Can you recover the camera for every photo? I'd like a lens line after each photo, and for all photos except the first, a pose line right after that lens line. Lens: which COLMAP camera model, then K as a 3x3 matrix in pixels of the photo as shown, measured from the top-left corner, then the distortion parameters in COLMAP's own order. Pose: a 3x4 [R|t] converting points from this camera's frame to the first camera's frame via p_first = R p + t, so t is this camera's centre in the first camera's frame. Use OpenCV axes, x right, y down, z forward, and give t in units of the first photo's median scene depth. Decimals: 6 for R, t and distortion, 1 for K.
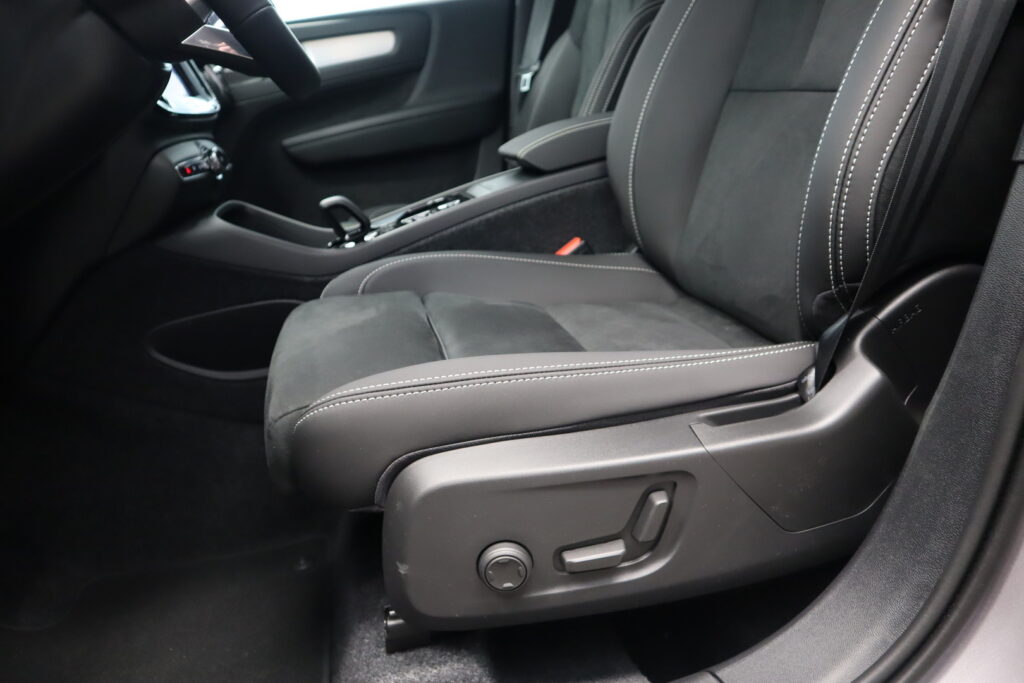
lens RADIAL K [[715.7, 0, 518.3], [0, 715.7, 332.4], [0, 0, 1]] dist [-0.083205, 0.040861]
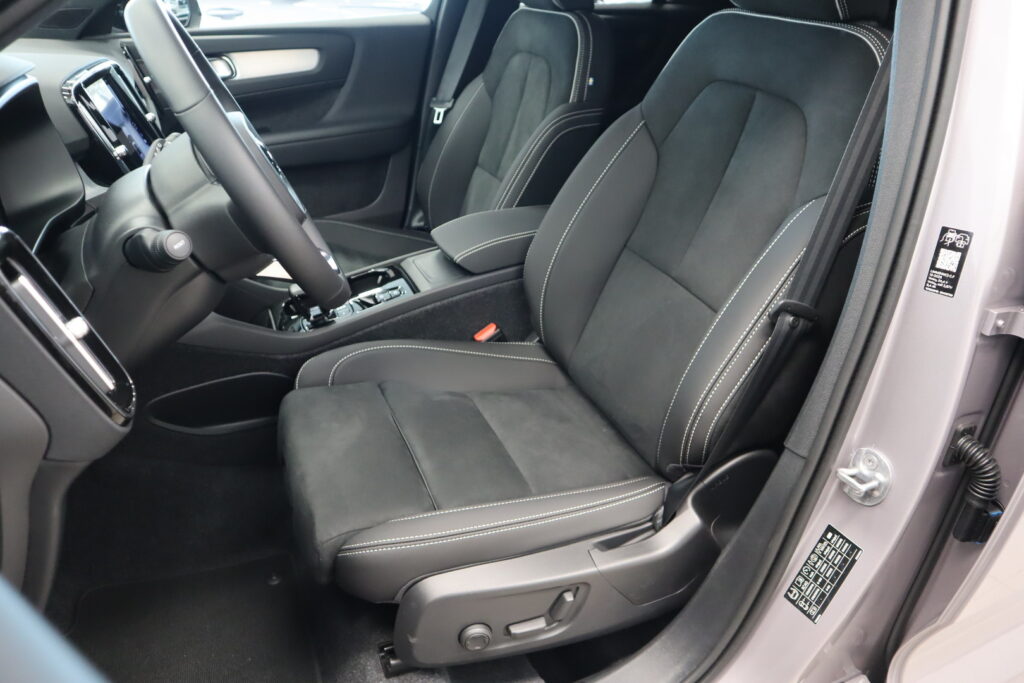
lens RADIAL K [[715.7, 0, 521.9], [0, 715.7, 348.5], [0, 0, 1]] dist [-0.083205, 0.040861]
pose [[0.970381, 0.055725, 0.235064, -0.193225], [-0.094433, 0.983109, 0.156776, -0.342514], [-0.222357, -0.174330, 0.959253, -0.279122]]
